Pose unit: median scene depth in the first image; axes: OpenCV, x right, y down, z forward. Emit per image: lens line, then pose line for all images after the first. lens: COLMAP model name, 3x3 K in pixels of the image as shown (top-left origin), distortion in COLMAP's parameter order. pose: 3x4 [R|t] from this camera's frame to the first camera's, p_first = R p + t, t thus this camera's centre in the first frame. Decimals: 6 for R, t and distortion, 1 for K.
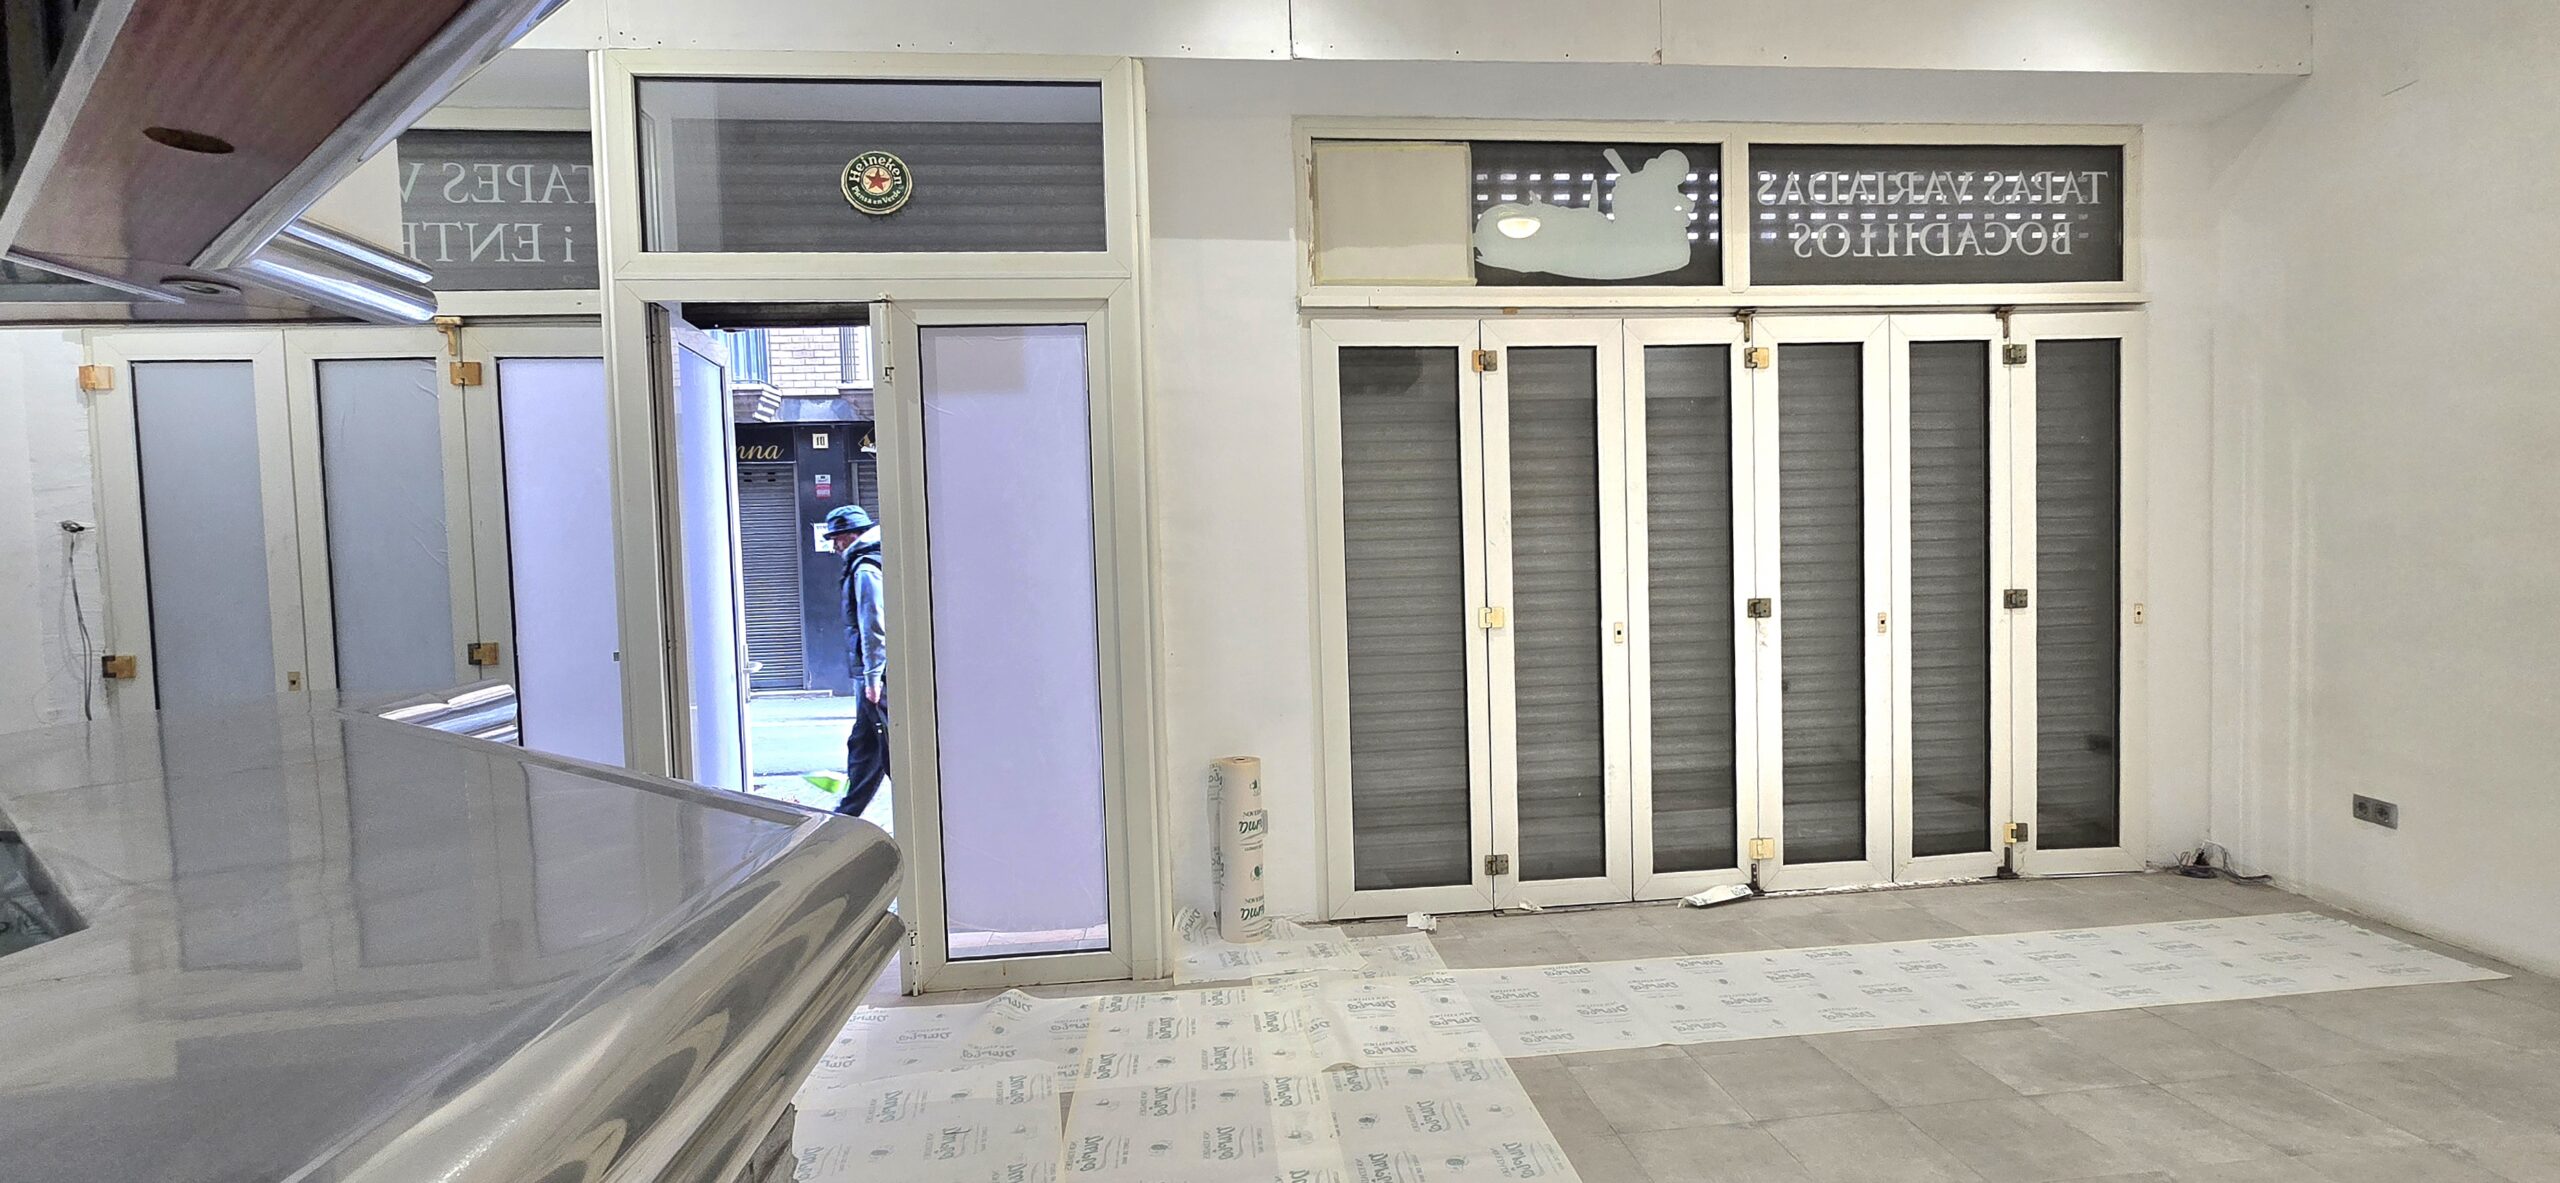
lens RADIAL K [[1180.3, 0, 1290.3], [0, 1180.3, 609.0], [0, 0, 1]] dist [-0.002623, -0.000365]
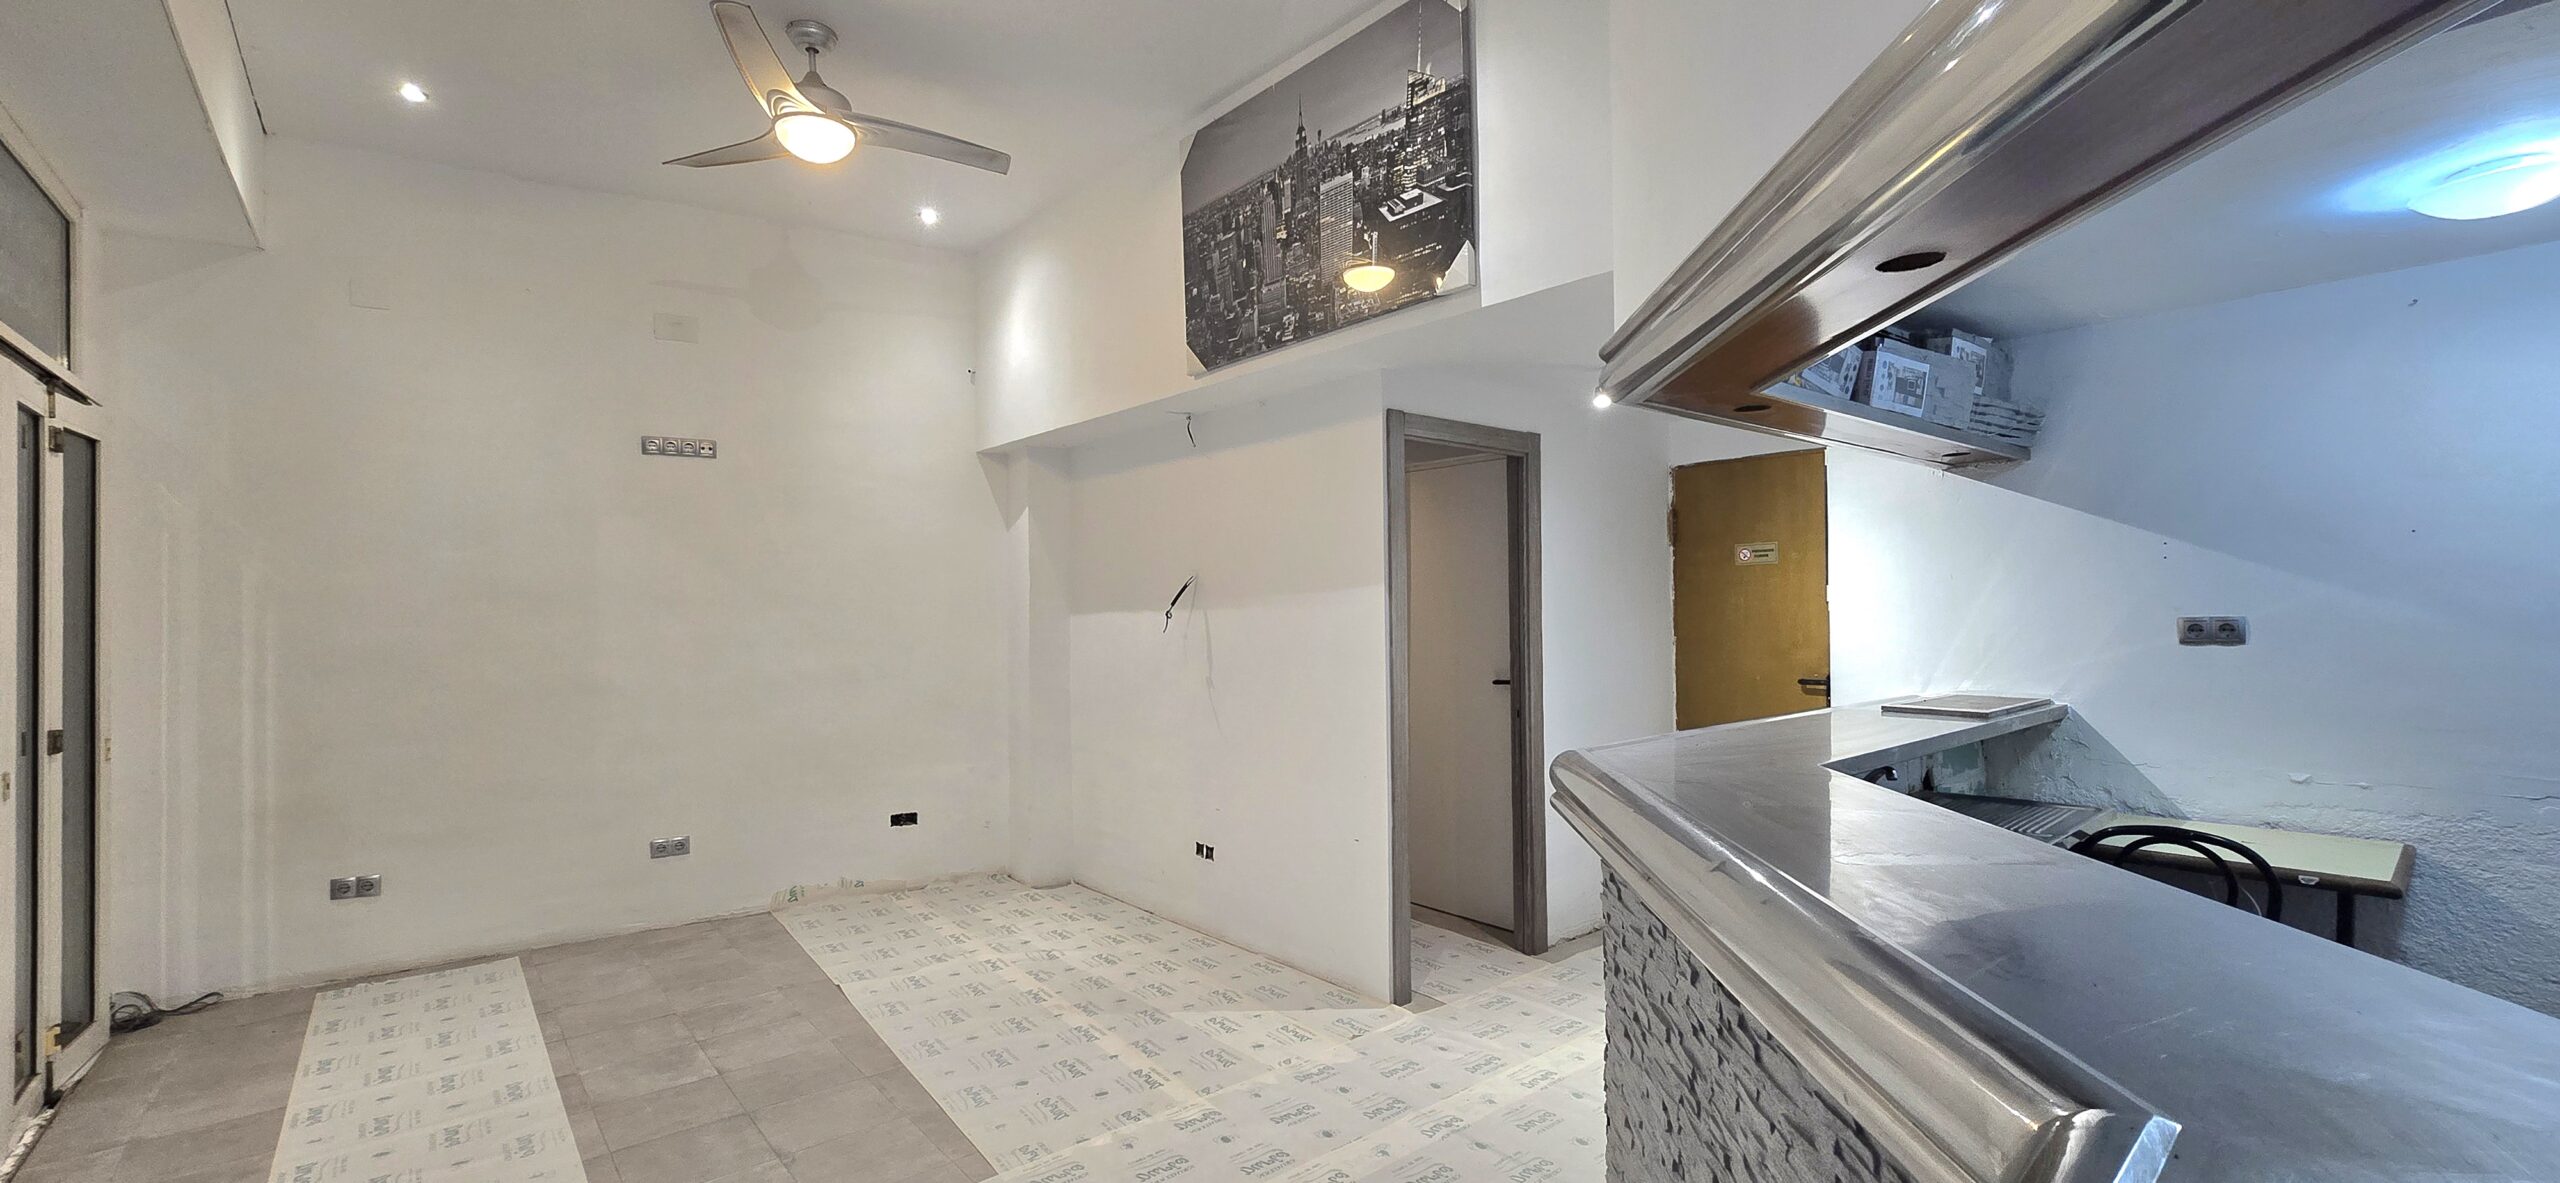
lens RADIAL K [[1039.6, 0, 1317.7], [0, 1039.6, 590.0], [0, 0, 1]] dist [-0.000976, -0.000278]
pose [[-0.597360, 0.050918, 0.800355, -0.505641], [0.070239, 0.997469, -0.011034, -0.049903], [-0.798891, 0.049625, -0.599425, 0.761725]]
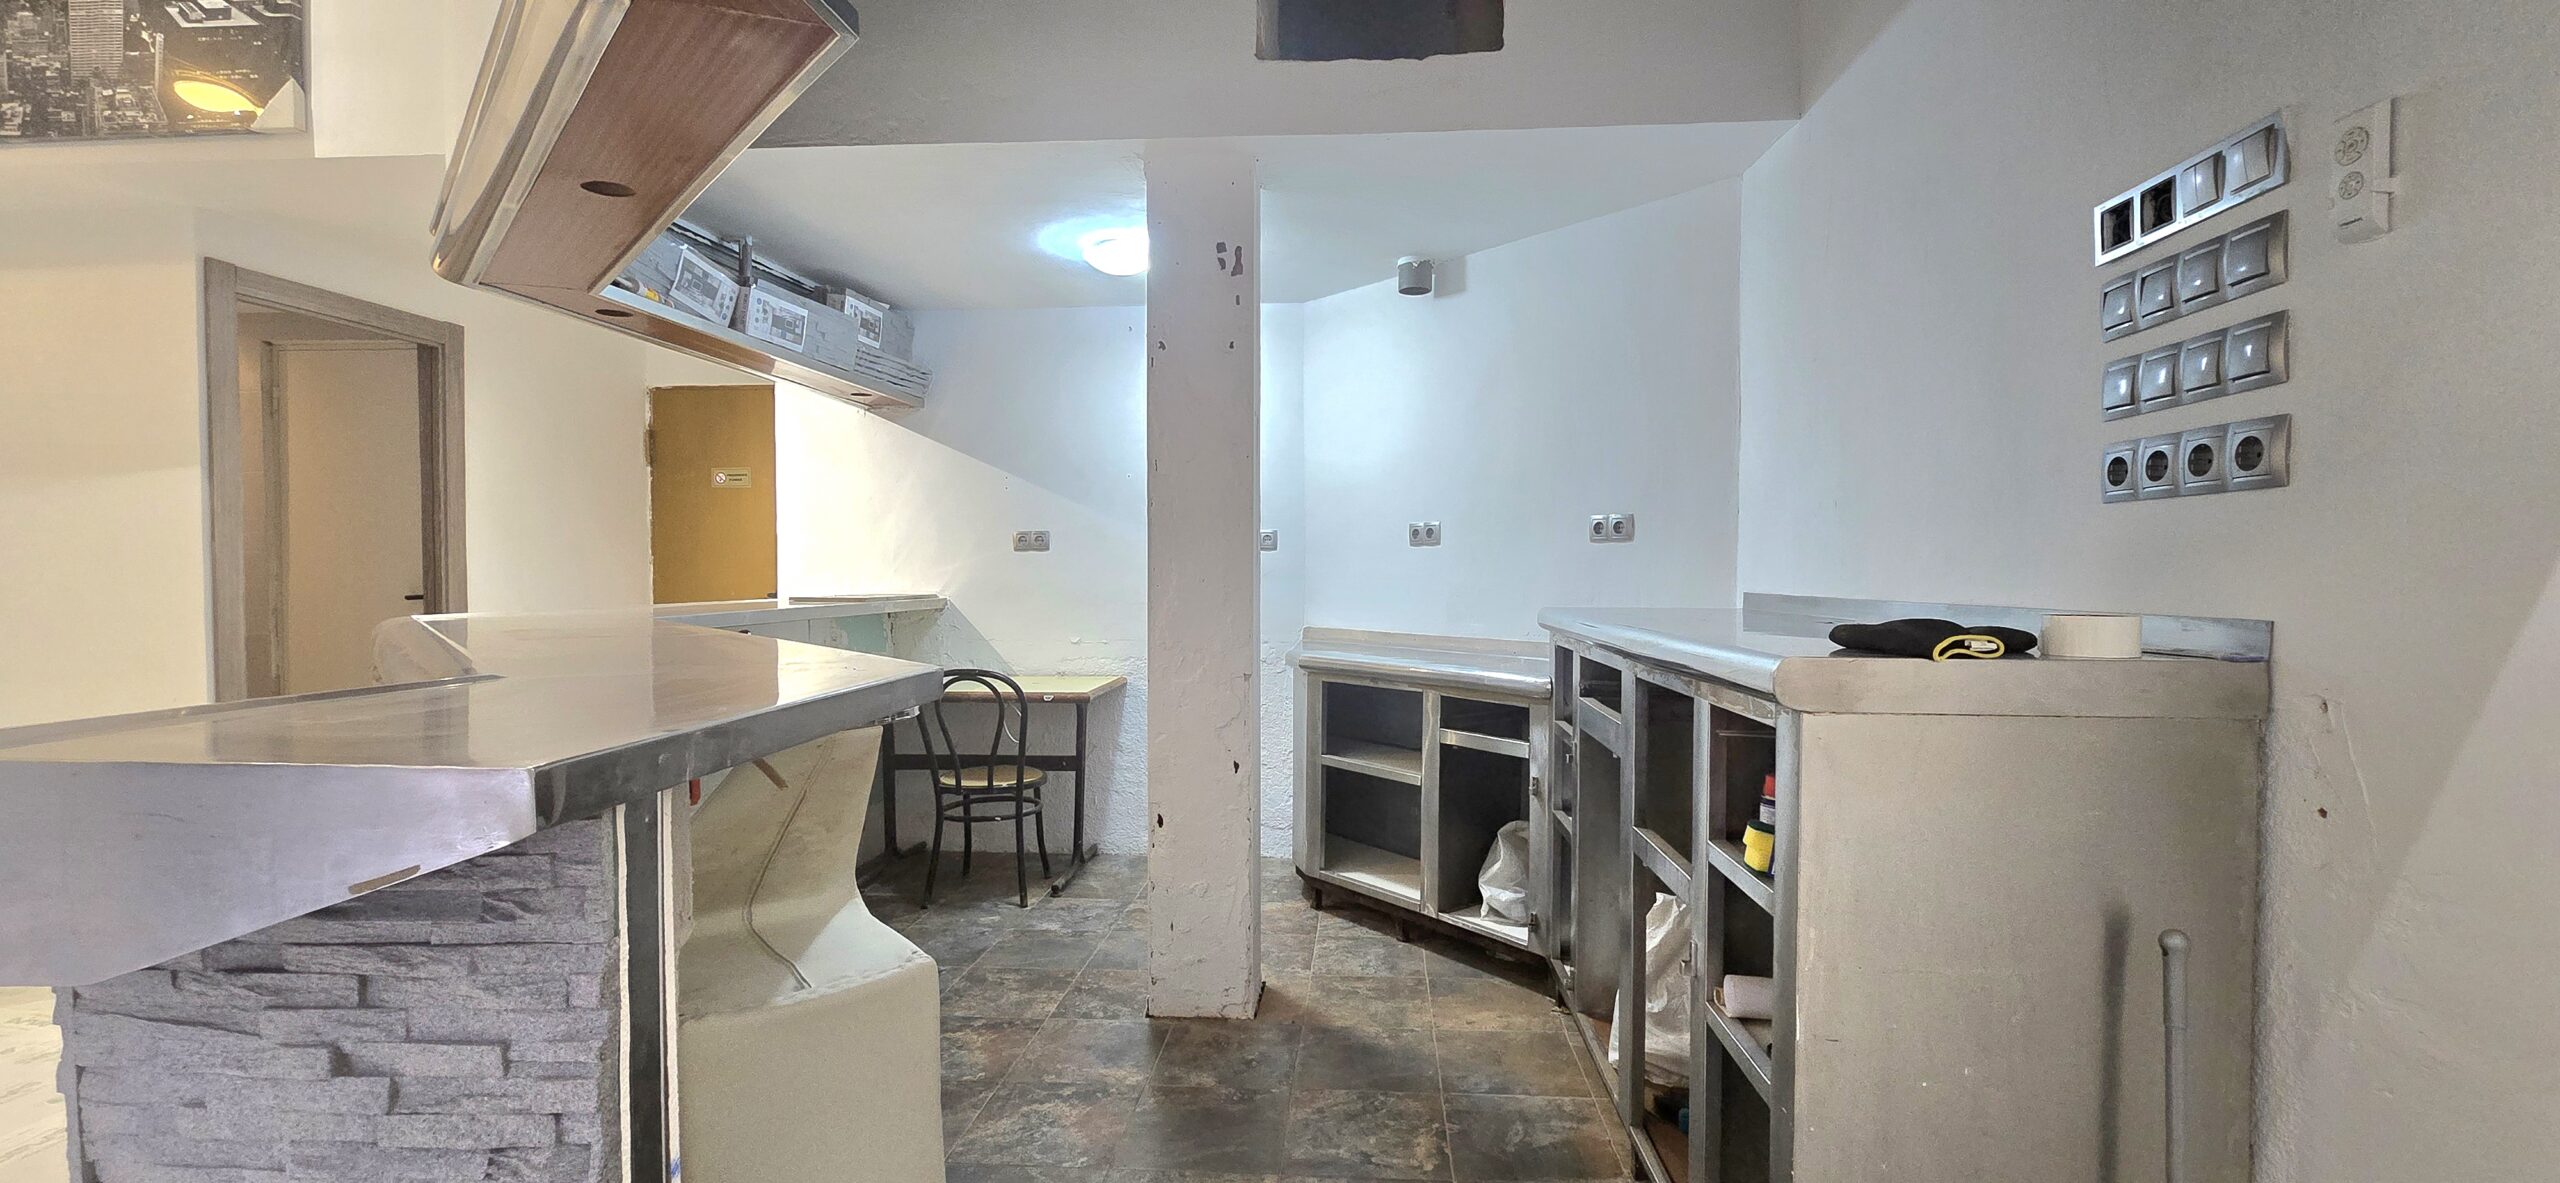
lens RADIAL K [[1039.6, 0, 1317.7], [0, 1039.6, 590.0], [0, 0, 1]] dist [-0.000976, -0.000278]
pose [[-0.989811, 0.027082, 0.139788, -0.736331], [0.036041, 0.997428, 0.061962, 0.013967], [-0.137750, 0.066369, -0.988241, 0.813081]]
